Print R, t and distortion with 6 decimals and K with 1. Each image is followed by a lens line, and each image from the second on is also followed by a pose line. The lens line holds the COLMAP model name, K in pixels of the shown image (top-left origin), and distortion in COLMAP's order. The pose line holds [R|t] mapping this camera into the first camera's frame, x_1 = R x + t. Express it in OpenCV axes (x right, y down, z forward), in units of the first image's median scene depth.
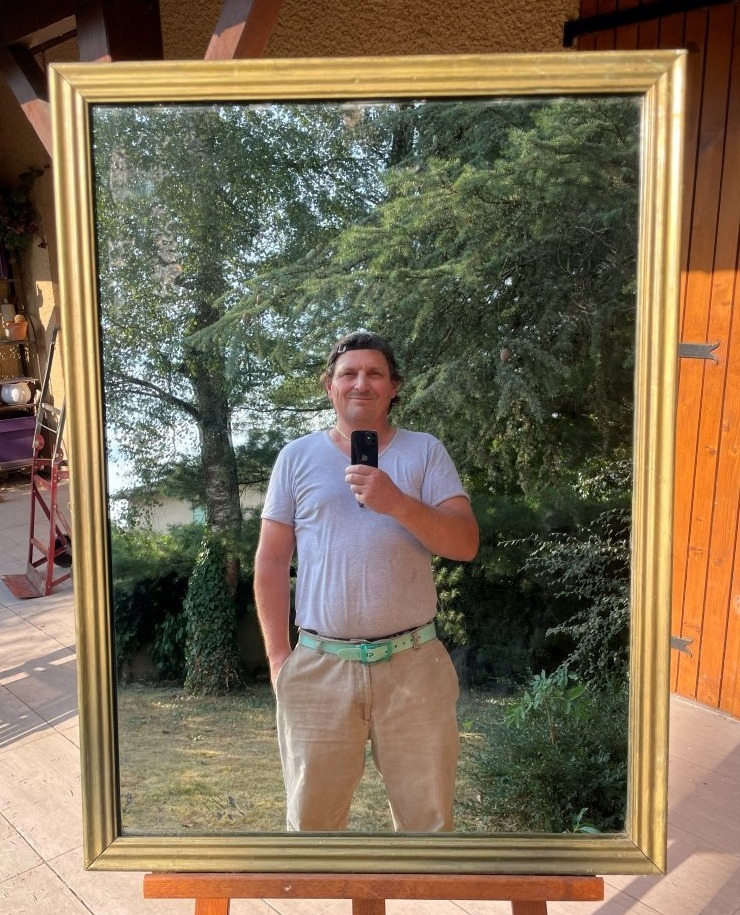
lens RADIAL K [[900.0, 0, 335.2], [0, 900.0, 510.9], [0, 0, 1]] dist [0.065272, -0.101485]
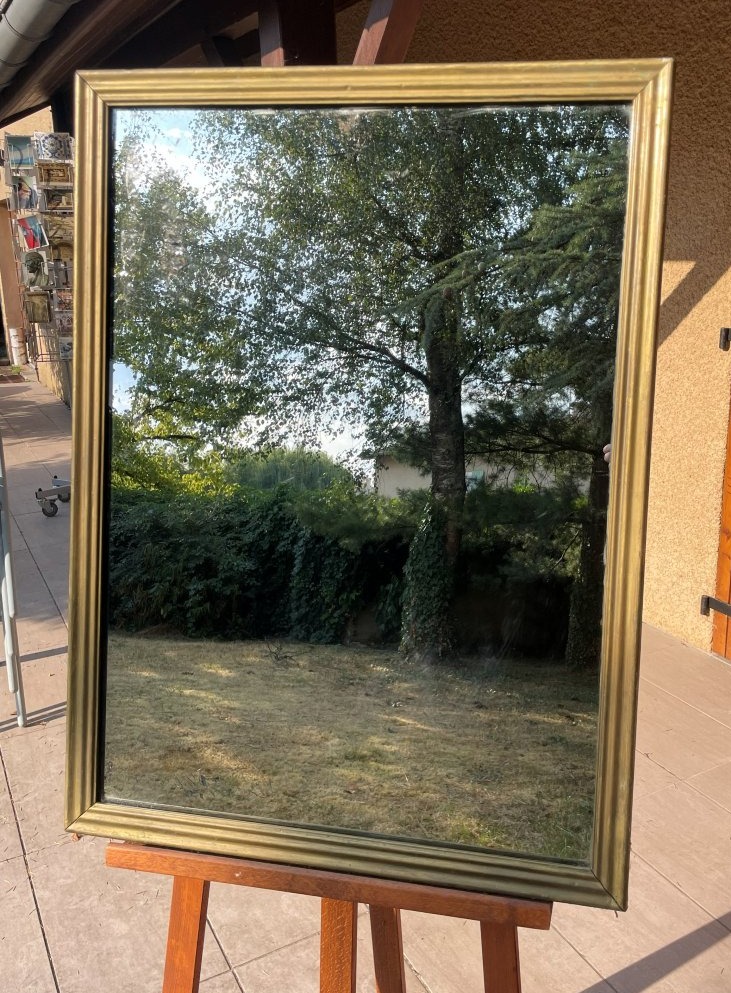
lens RADIAL K [[905.8, 0, 448.6], [0, 905.8, 443.6], [0, 0, 1]] dist [0.013263, 0.013861]
pose [[0.985965, 0.063616, -0.154359, 0.032549], [-0.069820, 0.996942, -0.035107, -0.004452], [0.151653, 0.045392, 0.987391, 0.002016]]
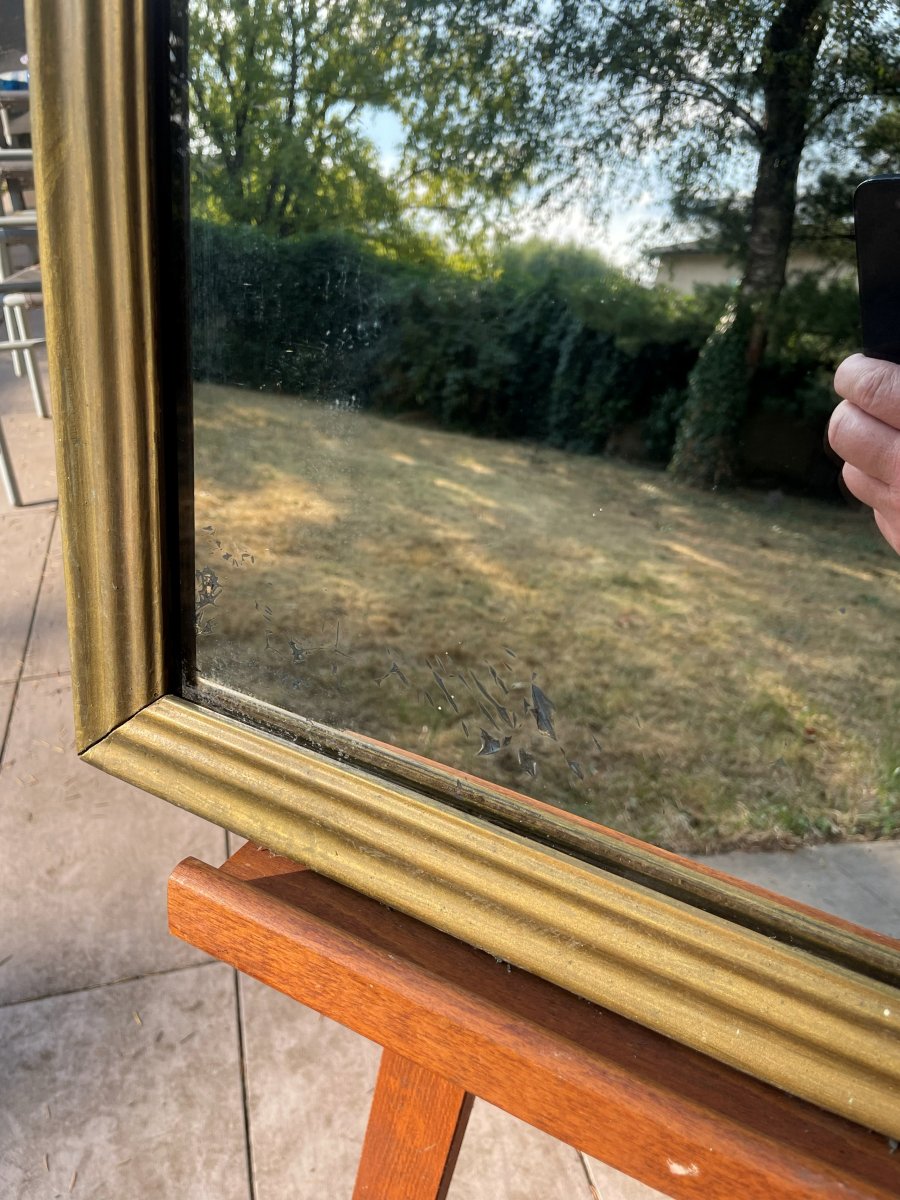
lens RADIAL K [[922.4, 0, 470.7], [0, 922.4, 600.2], [0, 0, 1]] dist [0.003329, -0.002672]
pose [[0.904494, 0.272122, -0.328391, -0.010306], [-0.149931, 0.923727, 0.352490, 0.023440], [0.399264, -0.269589, 0.876305, 0.097966]]
